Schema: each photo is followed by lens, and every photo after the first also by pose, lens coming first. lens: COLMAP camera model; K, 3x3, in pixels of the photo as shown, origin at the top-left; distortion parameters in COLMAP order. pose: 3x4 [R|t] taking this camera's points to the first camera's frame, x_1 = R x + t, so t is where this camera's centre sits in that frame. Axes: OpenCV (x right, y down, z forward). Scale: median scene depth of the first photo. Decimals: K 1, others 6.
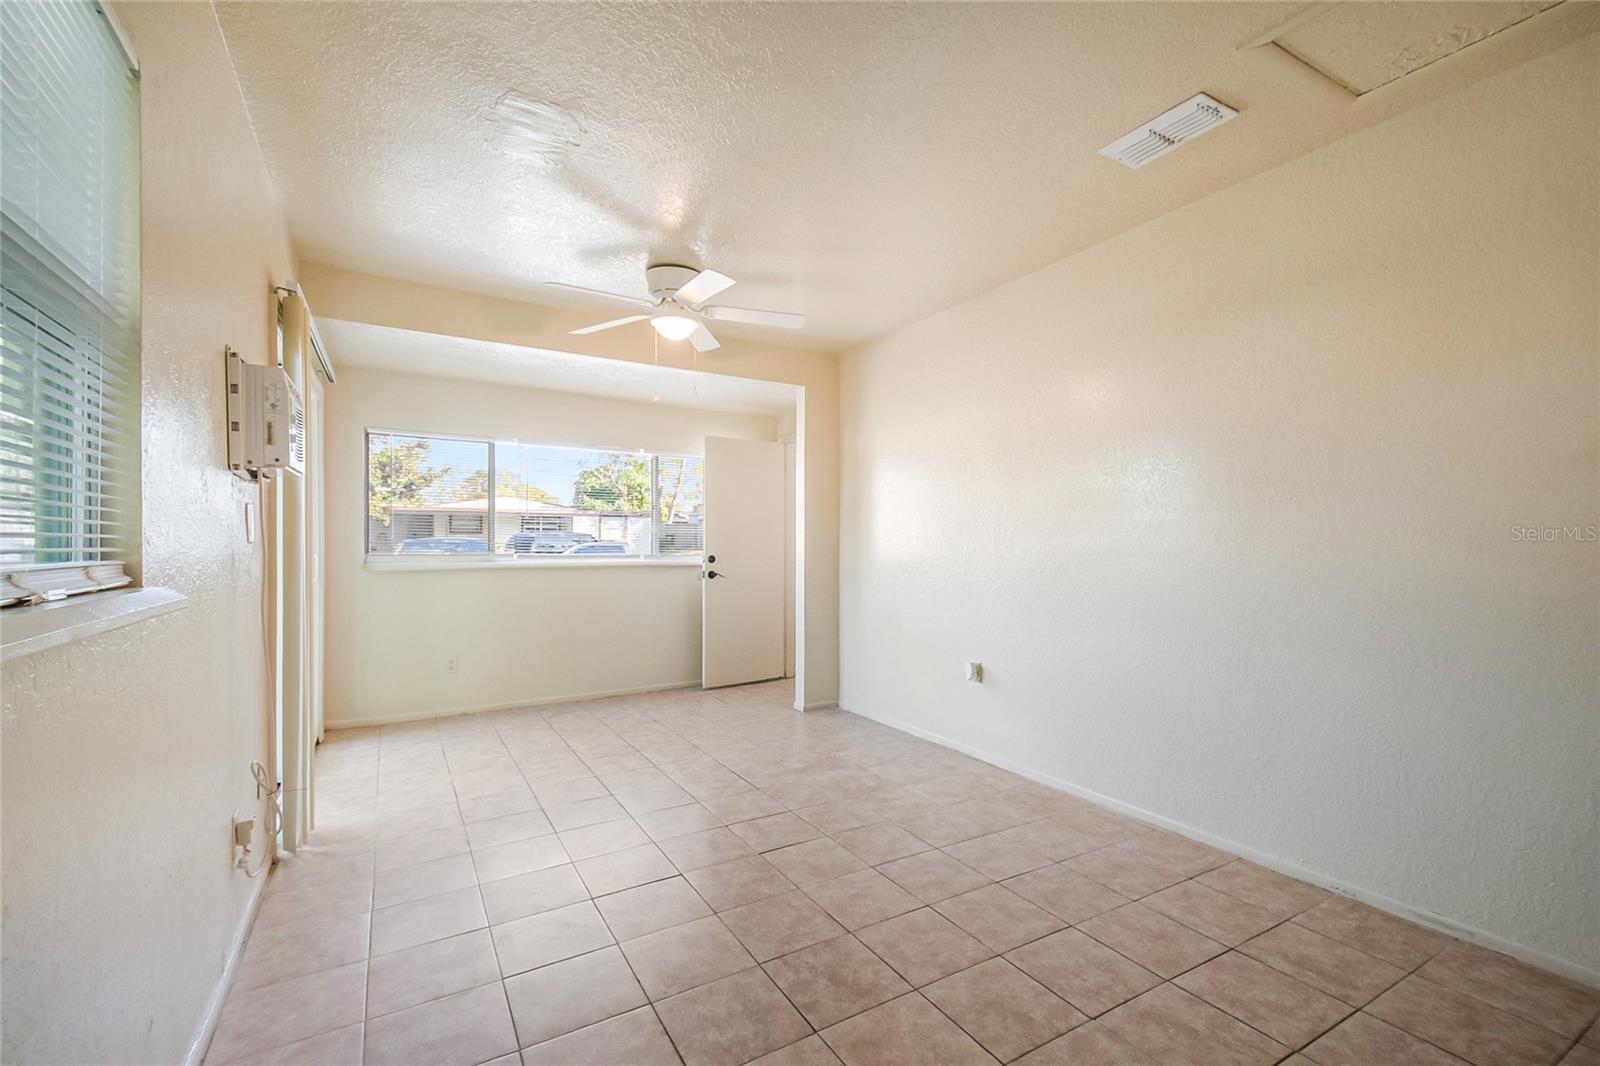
lens RADIAL K [[703.5, 0, 813.0], [0, 703.5, 538.6], [0, 0, 1]] dist [0.044004, -0.017231]
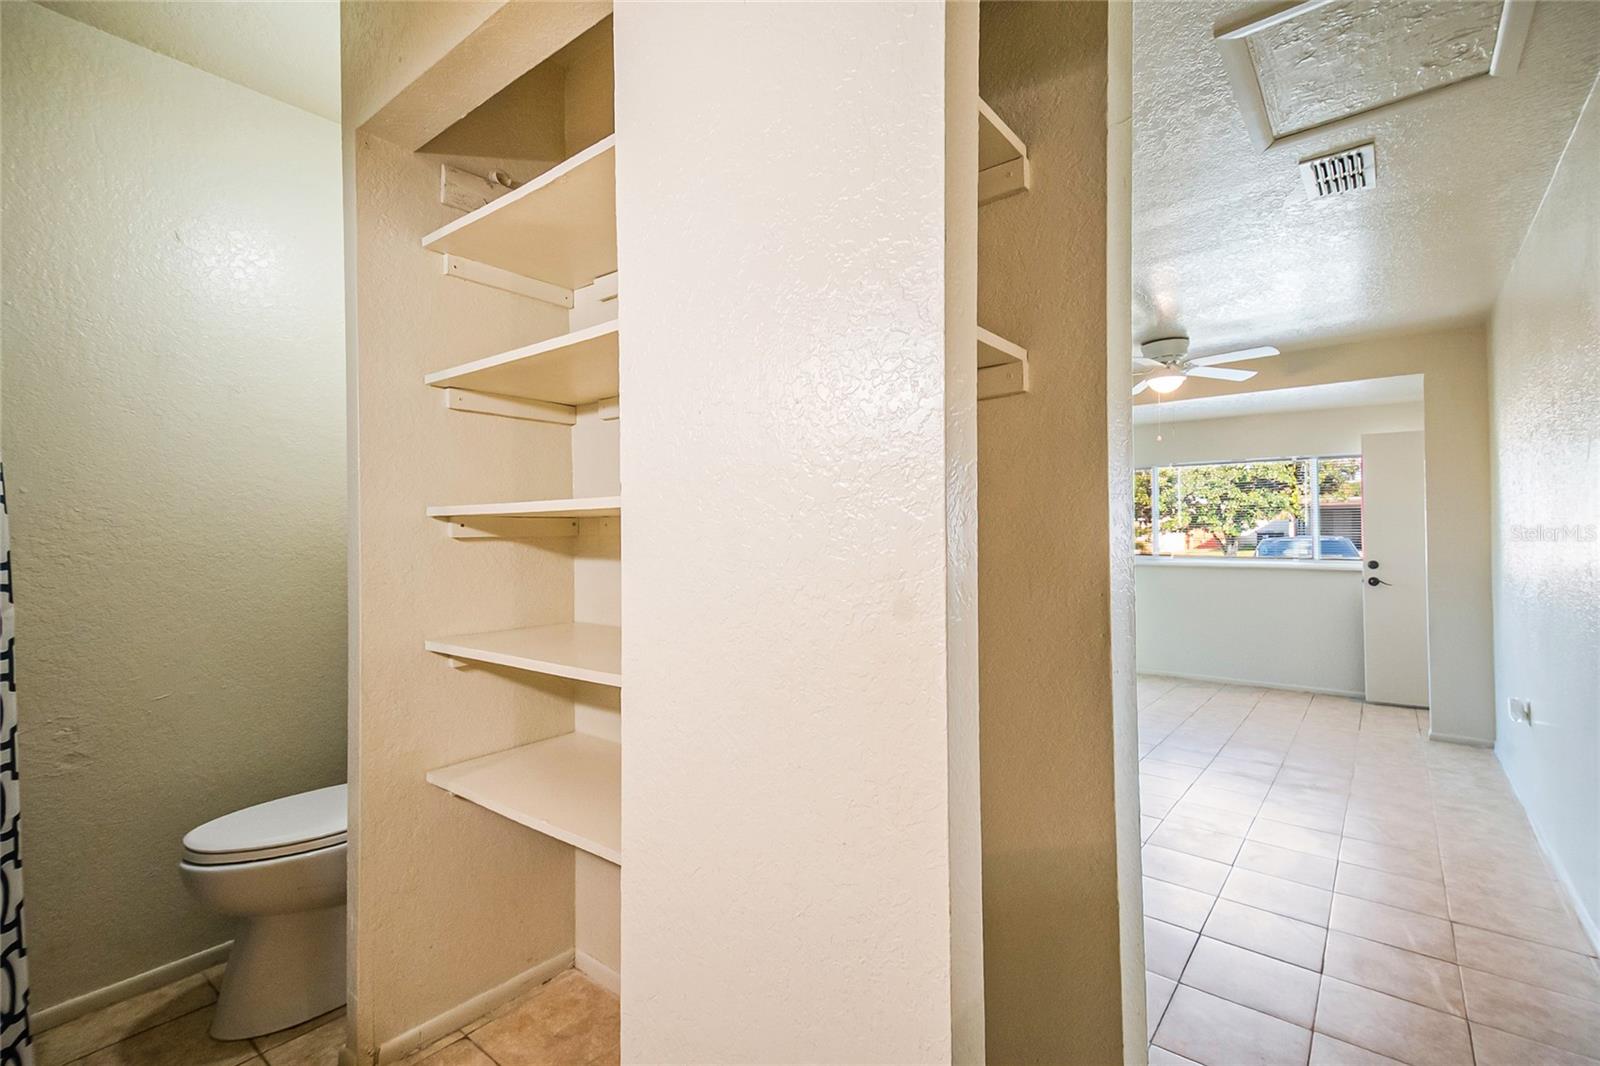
lens RADIAL K [[703.5, 0, 813.0], [0, 703.5, 538.6], [0, 0, 1]] dist [0.044004, -0.017231]
pose [[0.379837, 0.002970, -0.925049, 0.459143], [0.003261, 0.999984, 0.004550, -0.012535], [0.925048, -0.004745, 0.379822, -0.051749]]
